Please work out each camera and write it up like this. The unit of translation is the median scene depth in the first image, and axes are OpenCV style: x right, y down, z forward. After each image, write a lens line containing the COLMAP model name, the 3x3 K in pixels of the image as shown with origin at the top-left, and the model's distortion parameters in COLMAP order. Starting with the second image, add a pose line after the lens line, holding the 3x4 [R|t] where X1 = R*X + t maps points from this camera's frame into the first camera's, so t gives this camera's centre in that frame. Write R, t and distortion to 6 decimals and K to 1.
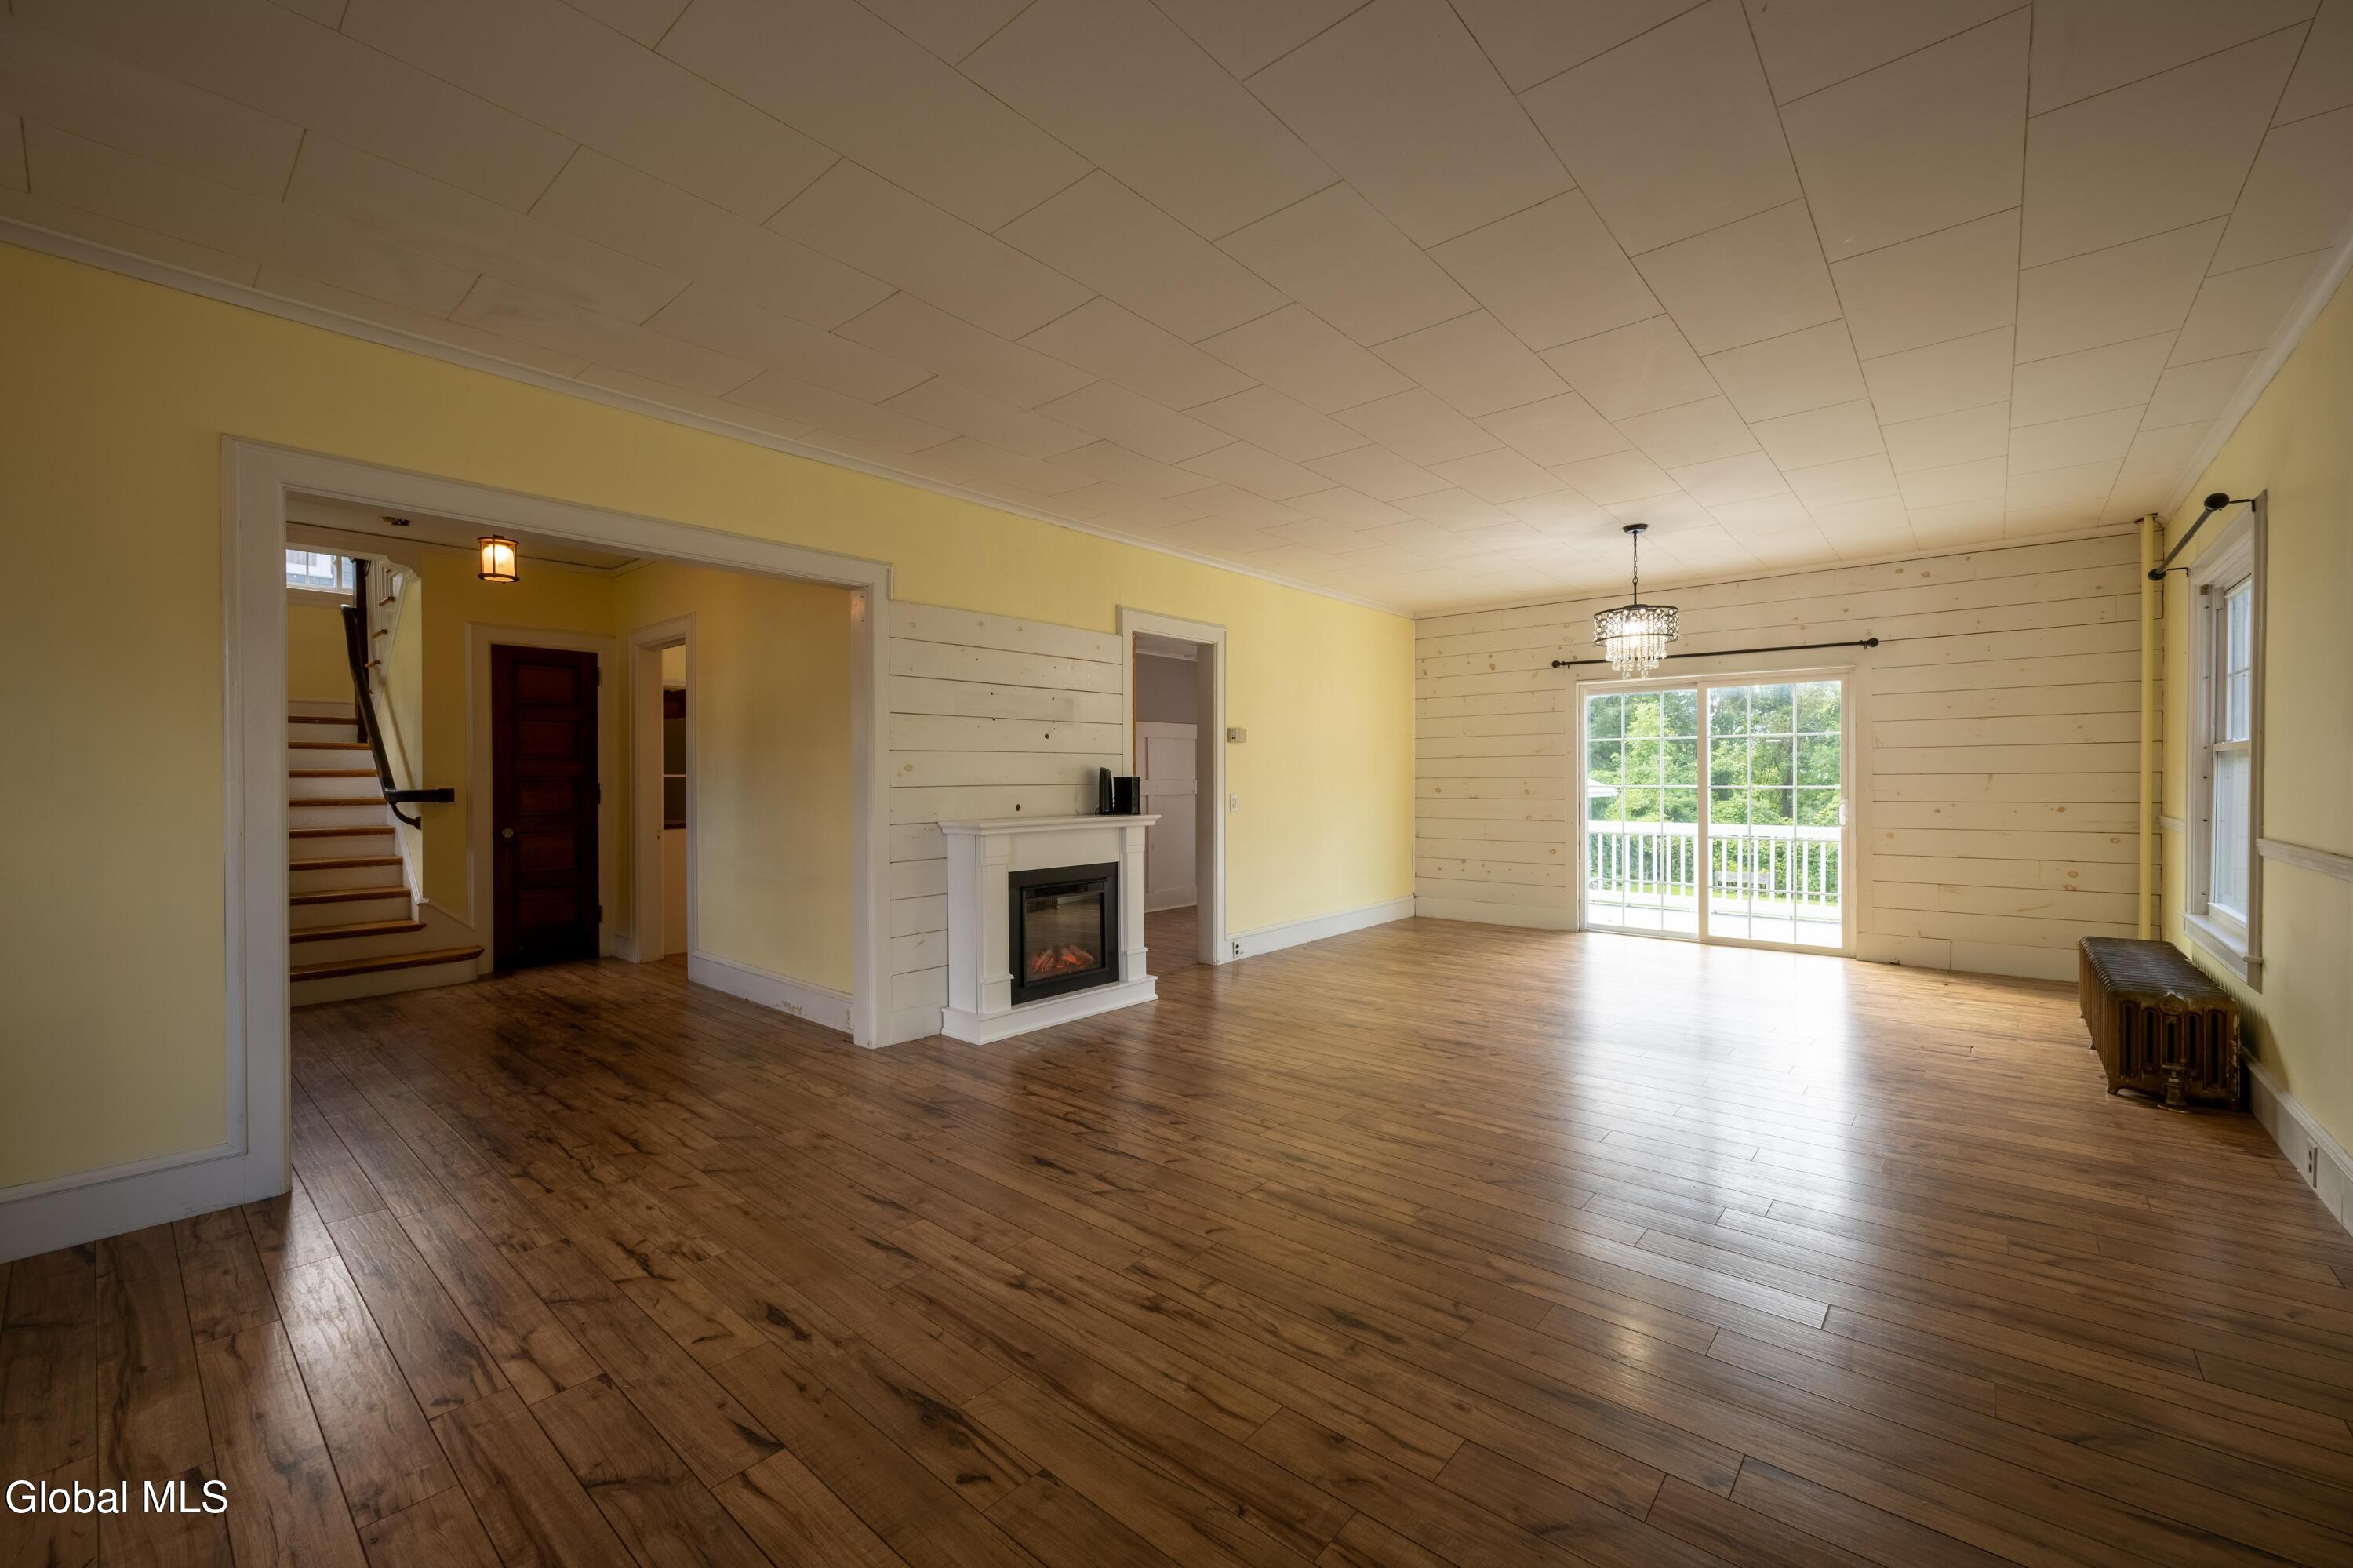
lens RADIAL K [[915.1, 0, 1180.1], [0, 915.1, 787.8], [0, 0, 1]] dist [-0.000979, 0.000149]
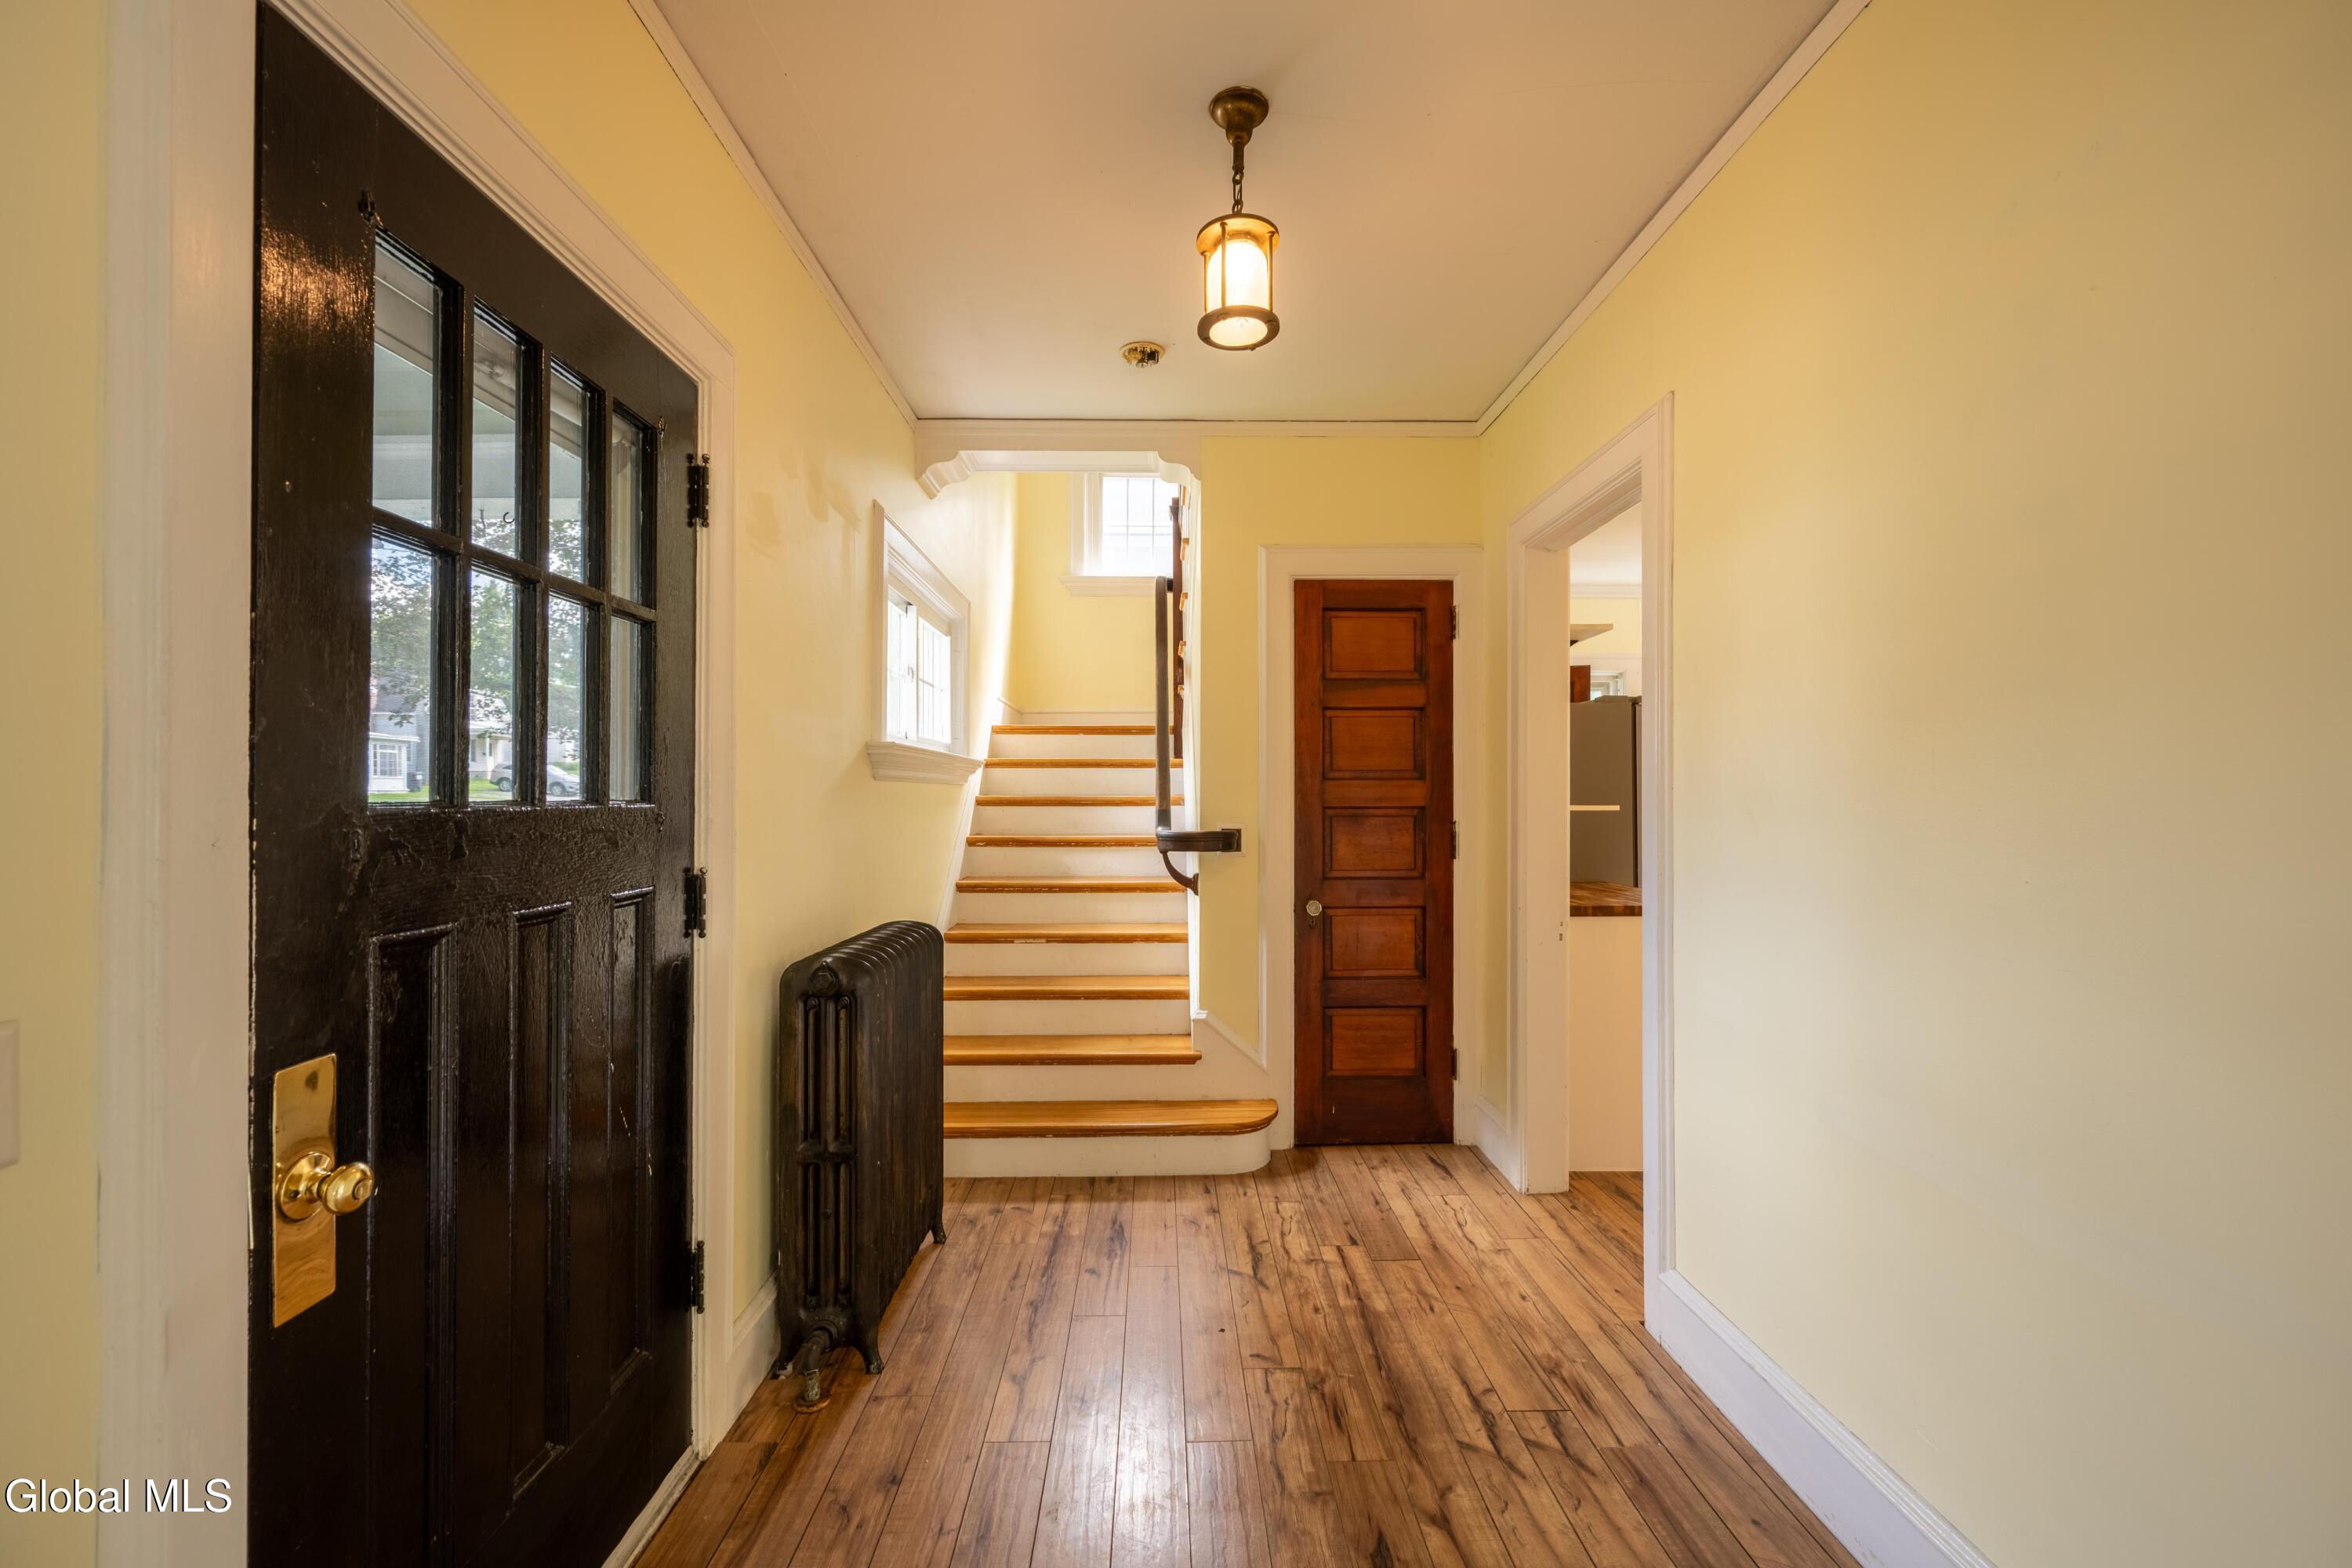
lens RADIAL K [[927.2, 0, 1220.8], [0, 927.2, 792.7], [0, 0, 1]] dist [-0.001059, 0.000104]
pose [[0.686469, -0.002621, -0.727154, -0.404978], [-0.006483, 0.999932, -0.009725, -0.018270], [0.727130, 0.011390, 0.686405, 0.638885]]
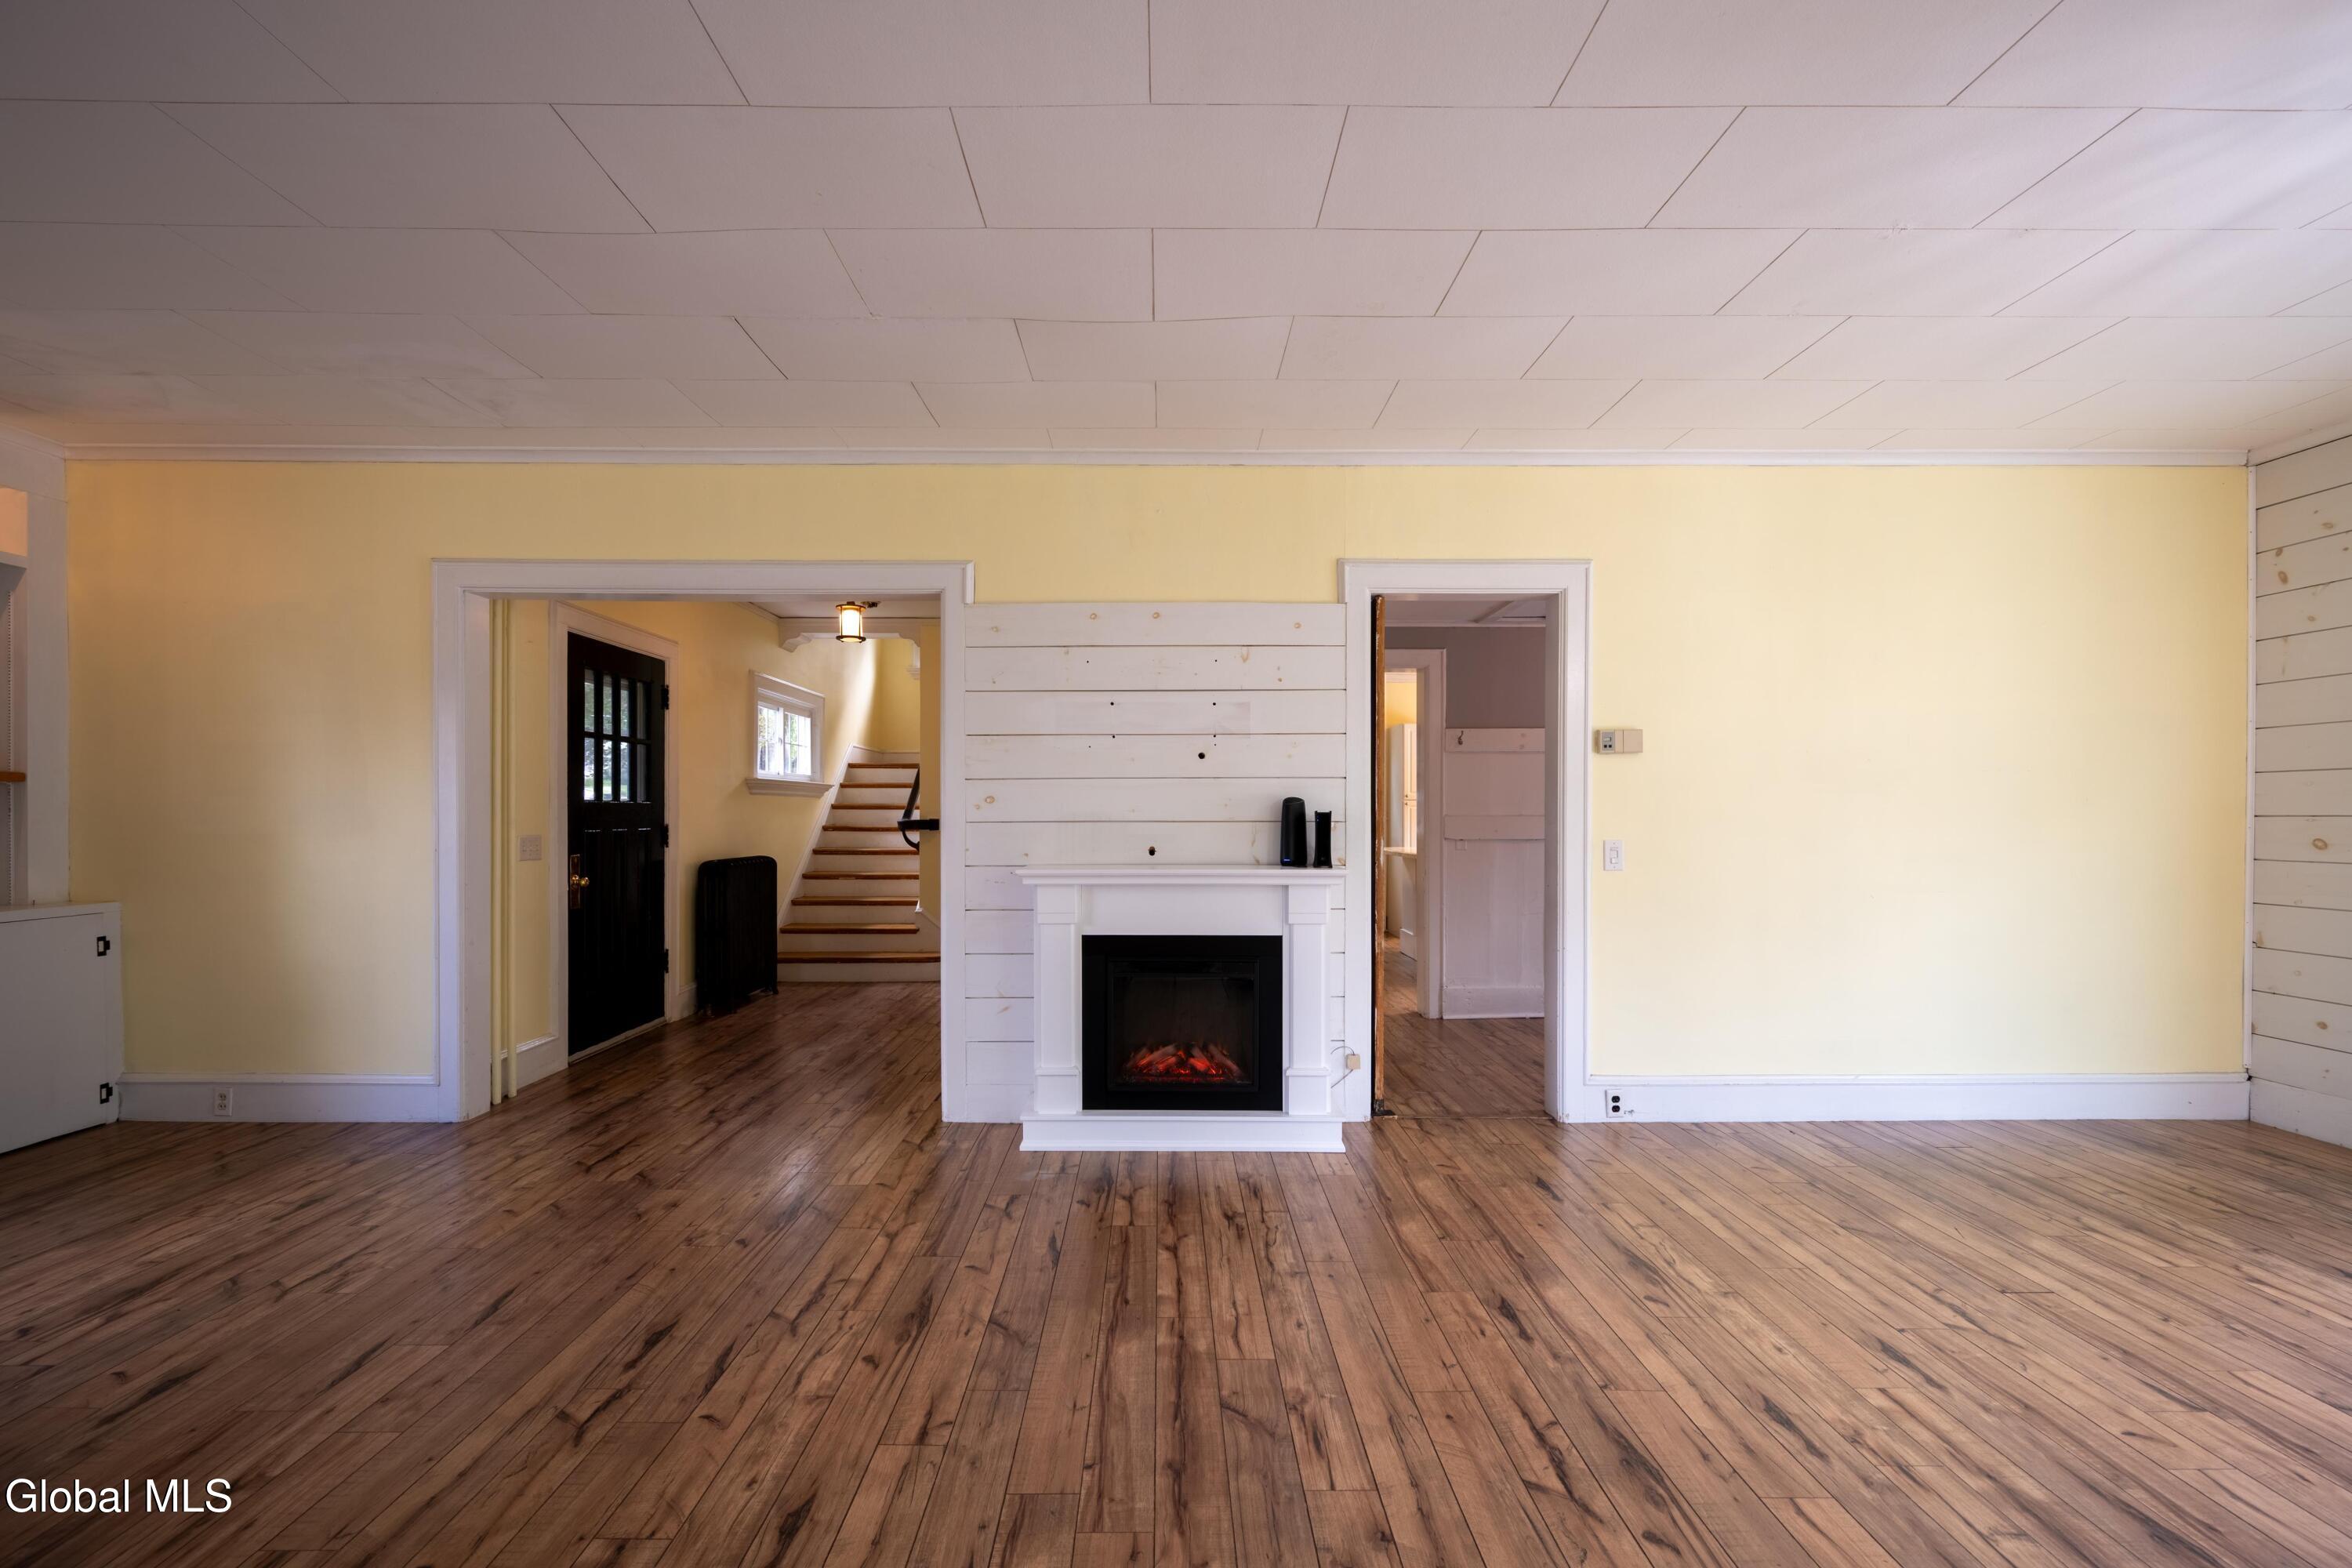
lens RADIAL K [[943.6, 0, 1198.9], [0, 943.6, 822.1], [0, 0, 1]] dist [-0.001616, -0.000445]
pose [[0.665238, 0.011104, -0.746548, 0.405950], [-0.011149, 0.999926, 0.004938, -0.006434], [0.746548, 0.005039, 0.665313, 0.475950]]
